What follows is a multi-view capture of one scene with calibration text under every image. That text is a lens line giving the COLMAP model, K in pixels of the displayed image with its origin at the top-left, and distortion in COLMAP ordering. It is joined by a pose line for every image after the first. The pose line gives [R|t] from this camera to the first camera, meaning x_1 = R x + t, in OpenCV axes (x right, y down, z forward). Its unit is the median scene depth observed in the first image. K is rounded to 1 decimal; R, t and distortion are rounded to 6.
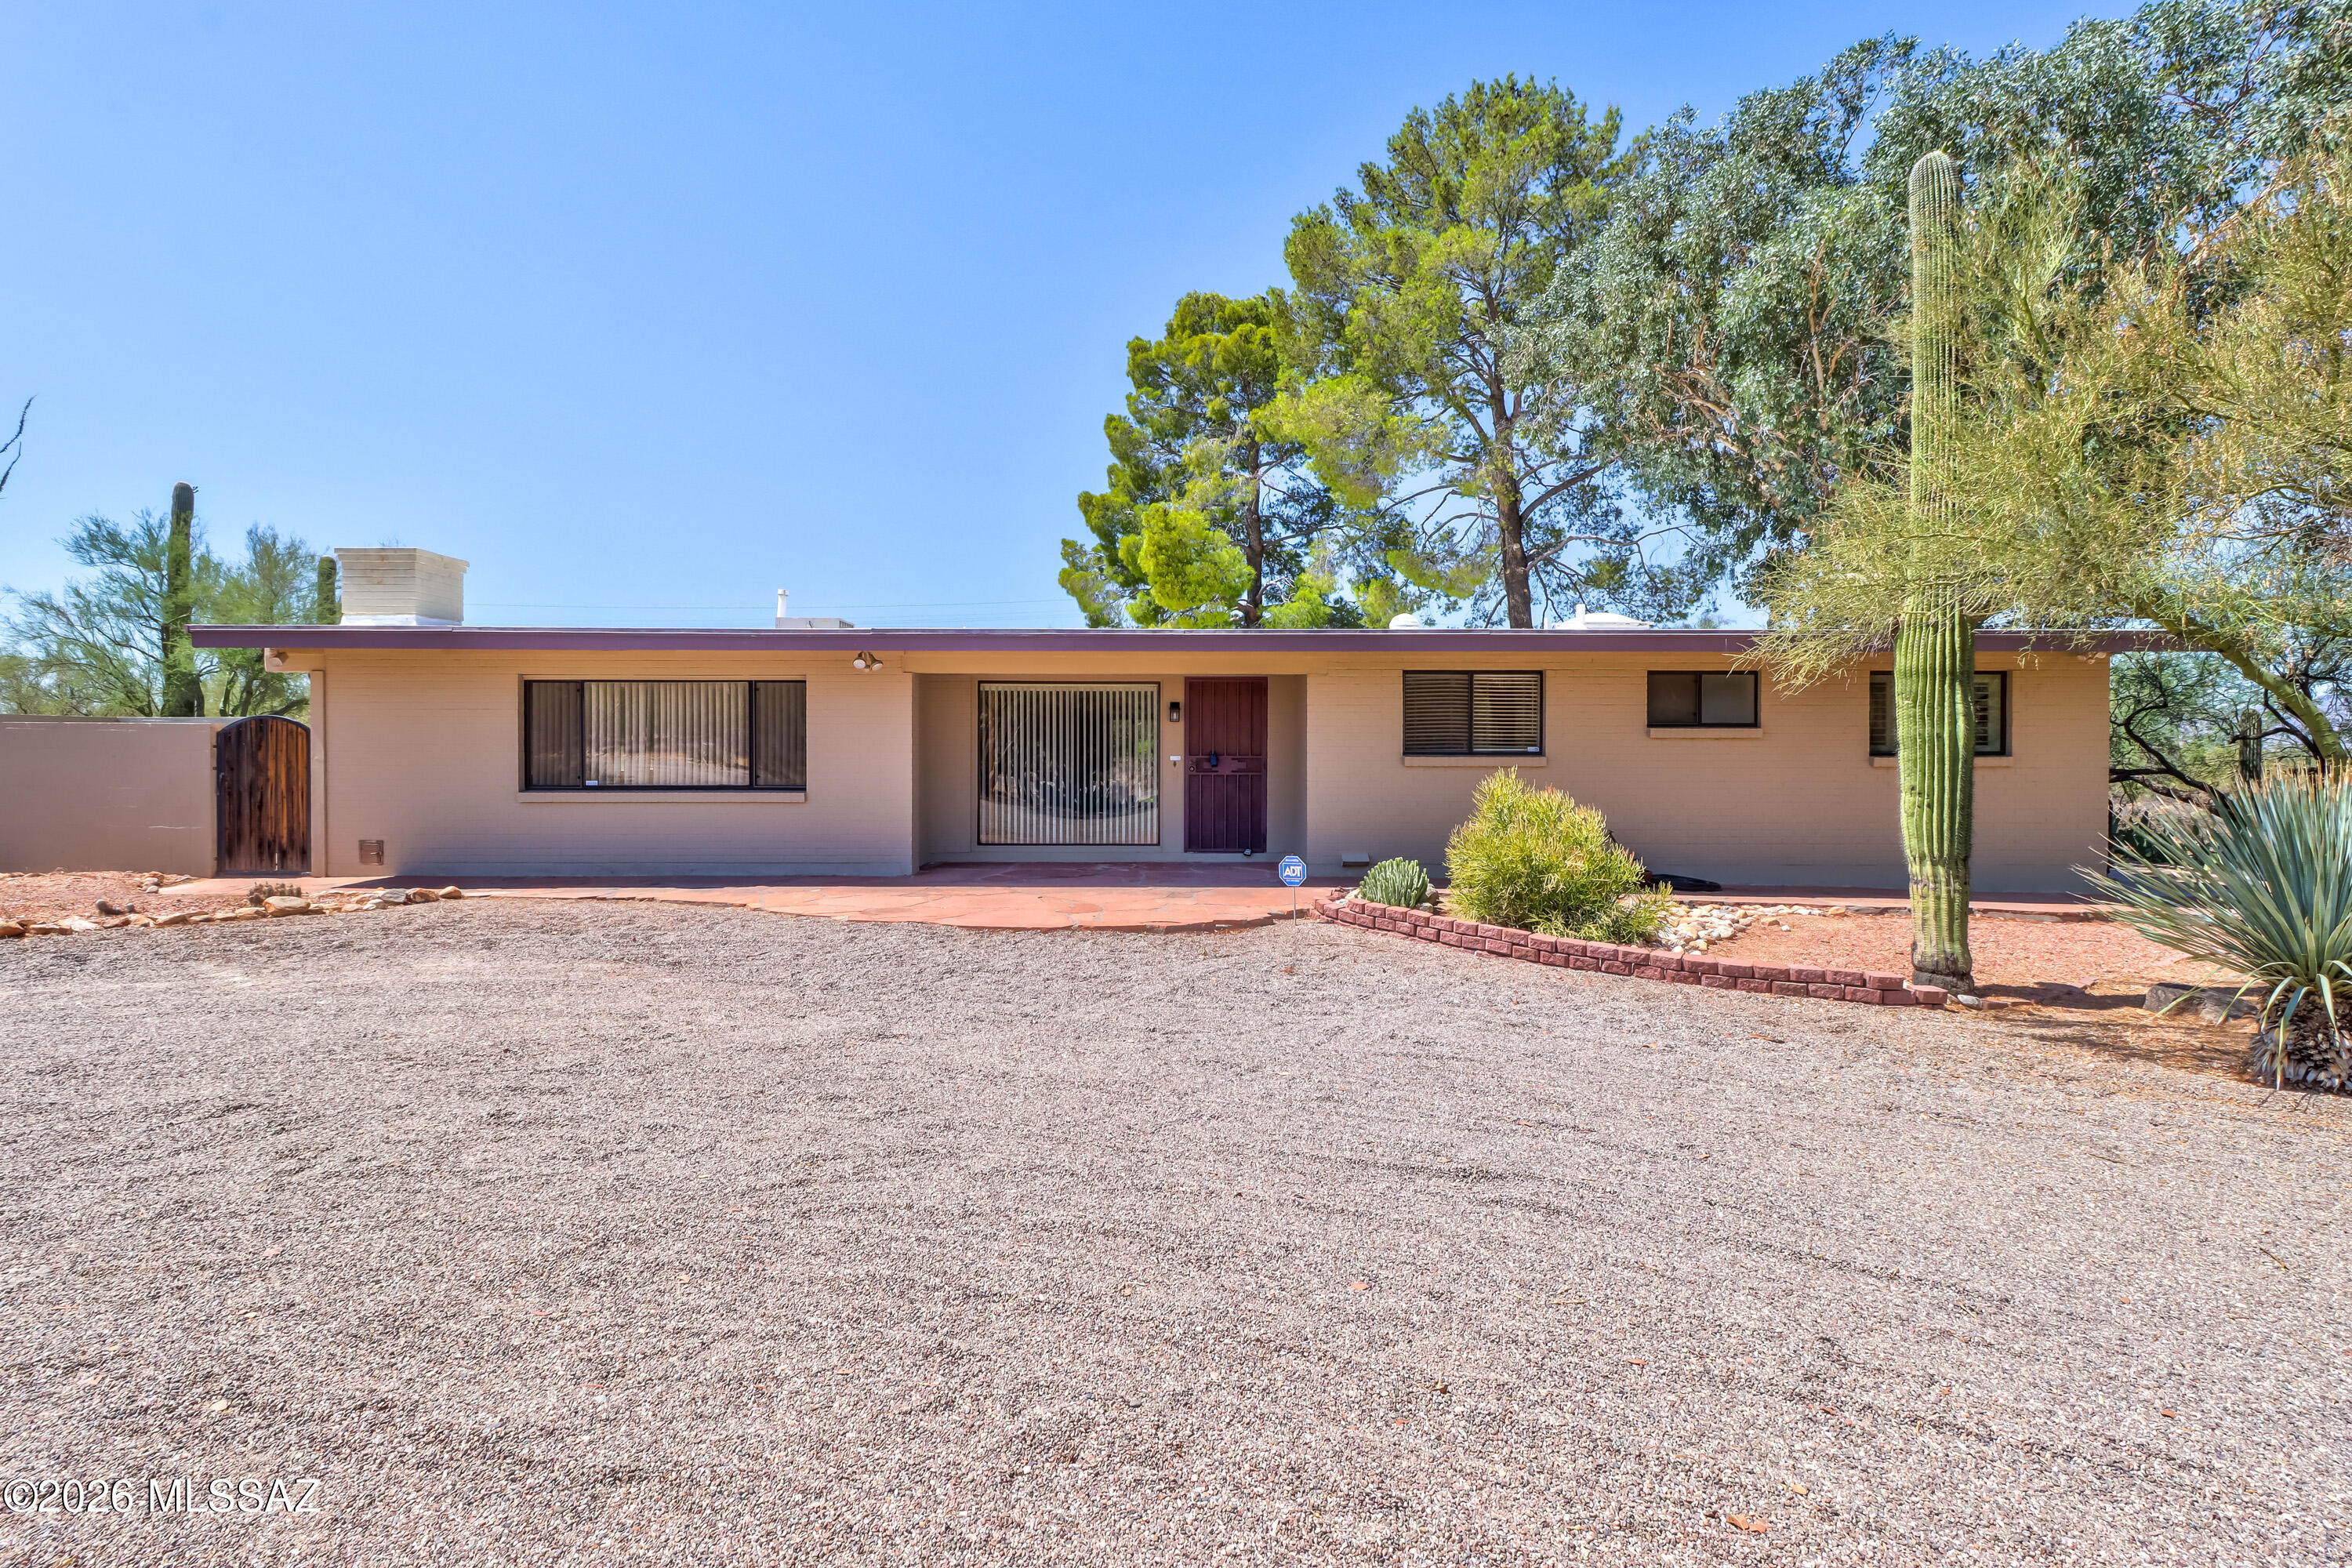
lens RADIAL K [[1096.9, 0, 1178.7], [0, 1096.9, 738.0], [0, 0, 1]] dist [0.017417, 0.000133]
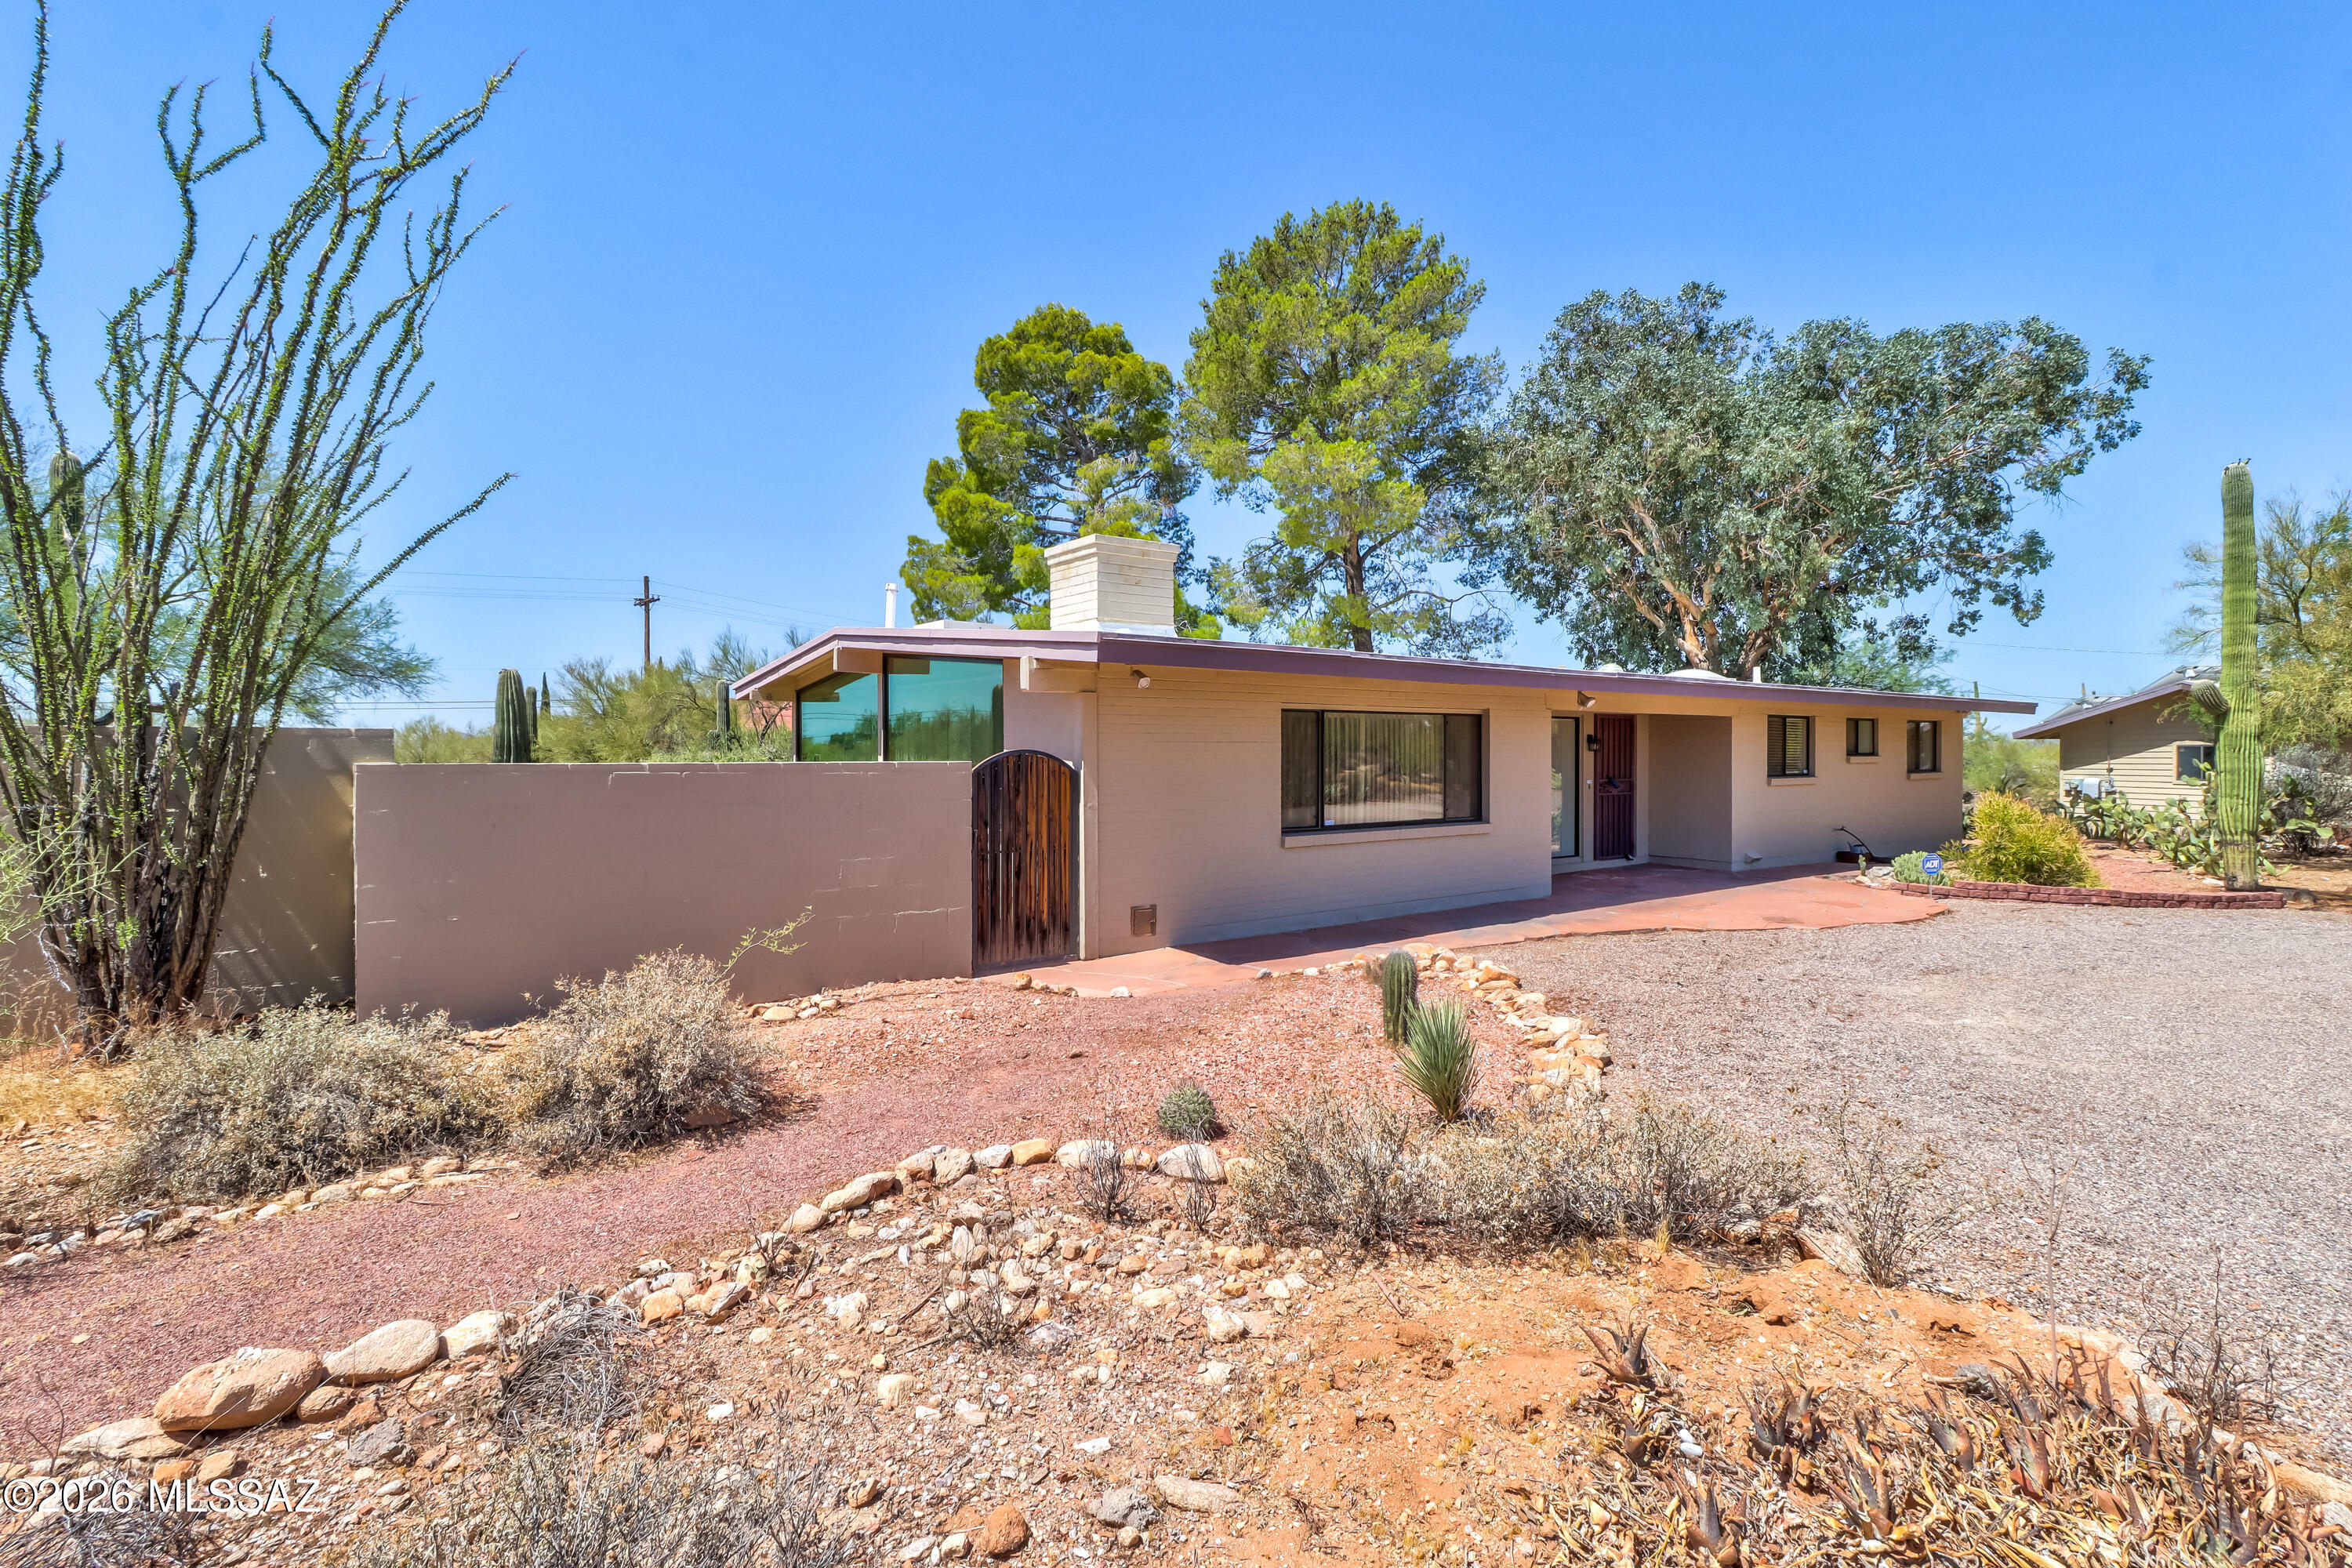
lens RADIAL K [[1090.4, 0, 1172.4], [0, 1090.4, 748.8], [0, 0, 1]] dist [-0.001307, -0.000118]
pose [[0.809840, -0.000800, 0.586650, -1.168410], [-0.002812, 0.999982, 0.005246, -0.024547], [-0.586644, -0.005898, 0.809824, 0.353645]]
